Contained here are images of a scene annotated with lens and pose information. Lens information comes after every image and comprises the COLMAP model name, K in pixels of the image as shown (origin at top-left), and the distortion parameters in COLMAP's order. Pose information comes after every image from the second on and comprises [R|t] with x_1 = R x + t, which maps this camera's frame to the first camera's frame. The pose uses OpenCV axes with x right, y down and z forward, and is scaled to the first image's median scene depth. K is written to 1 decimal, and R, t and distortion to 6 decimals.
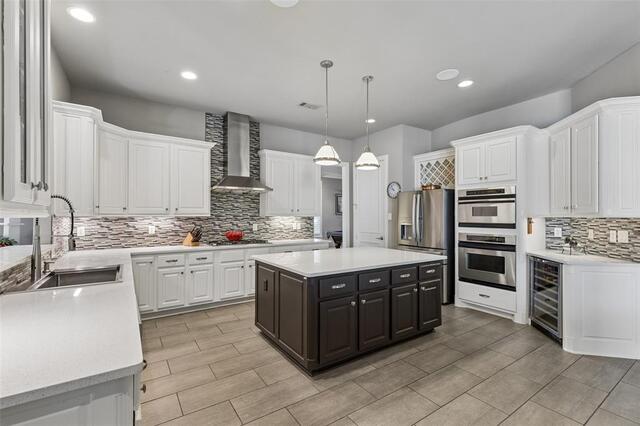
lens RADIAL K [[287.0, 0, 318.5], [0, 287.0, 215.6], [0, 0, 1]] dist [0.001837, -0.000024]
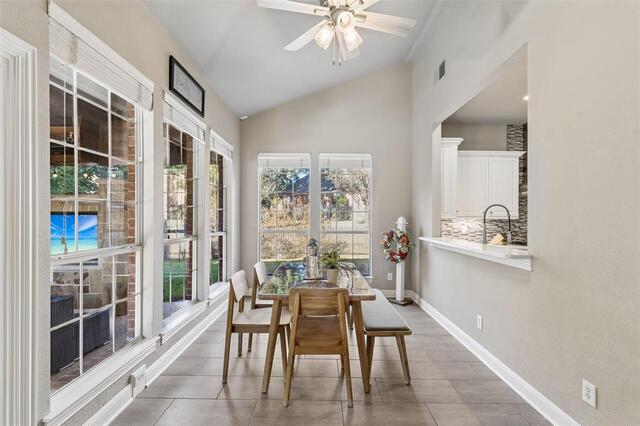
lens RADIAL K [[287.0, 0, 318.5], [0, 287.0, 215.6], [0, 0, 1]] dist [0.001837, -0.000024]
pose [[0.821482, 0.004290, -0.570218, -0.386363], [-0.006412, 0.999978, -0.001715, -0.003503], [0.570198, 0.005065, 0.821491, -0.342063]]
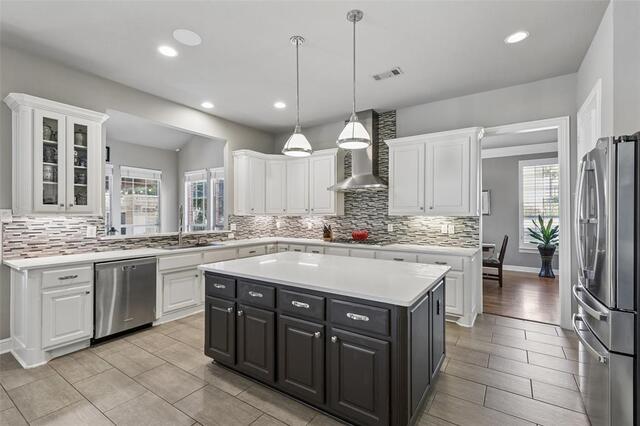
lens RADIAL K [[287.0, 0, 318.5], [0, 287.0, 215.6], [0, 0, 1]] dist [0.001837, -0.000024]
pose [[0.379115, -0.001348, -0.925349, 0.624922], [-0.002764, 0.999993, -0.002589, 0.006324], [0.925346, 0.003539, 0.379108, 0.532014]]
